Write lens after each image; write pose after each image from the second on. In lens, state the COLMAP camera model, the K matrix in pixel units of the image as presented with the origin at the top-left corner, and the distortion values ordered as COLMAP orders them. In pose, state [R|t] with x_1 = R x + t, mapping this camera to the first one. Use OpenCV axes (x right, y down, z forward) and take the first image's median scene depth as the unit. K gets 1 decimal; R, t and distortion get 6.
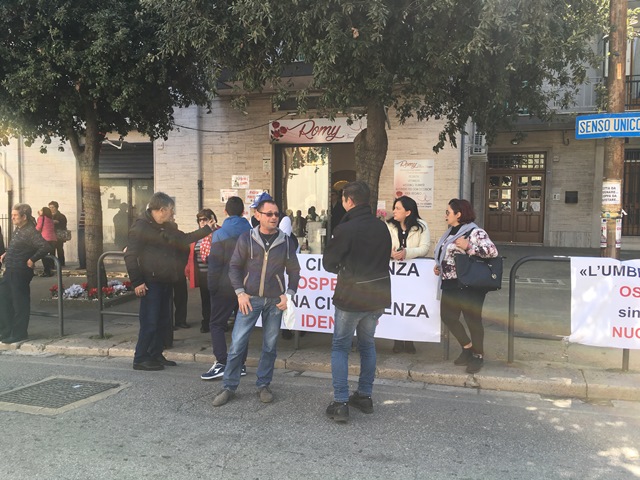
lens RADIAL K [[546.5, 0, 320.0], [0, 546.5, 240.0], [0, 0, 1]] dist [0.074776, -0.117337]
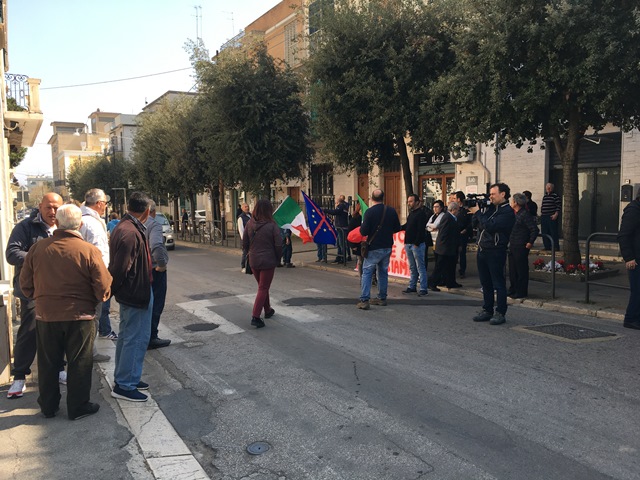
lens RADIAL K [[546.5, 0, 320.0], [0, 546.5, 240.0], [0, 0, 1]] dist [0.074776, -0.117337]
pose [[0.729316, 0.038740, -0.683080, 0.006203], [-0.021598, 0.999202, 0.033608, 0.009849], [0.683836, -0.009757, 0.729570, -0.347399]]
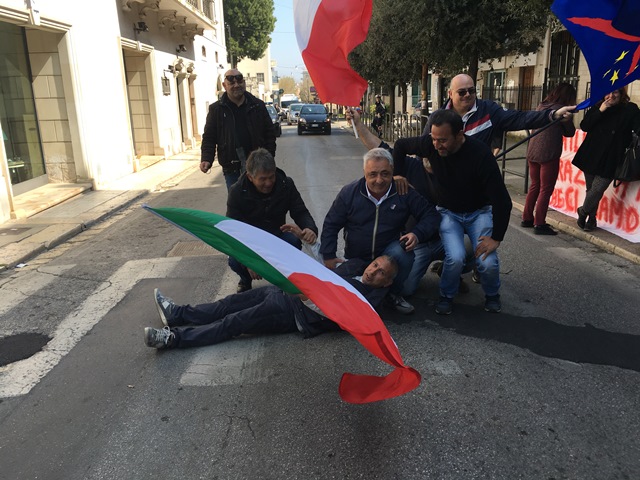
lens RADIAL K [[546.5, 0, 320.0], [0, 546.5, 240.0], [0, 0, 1]] dist [0.074776, -0.117337]
pose [[0.343277, 0.228780, -0.910945, -0.391965], [-0.022687, 0.971617, 0.235468, -0.007370], [0.938960, -0.060164, 0.338724, 0.477028]]
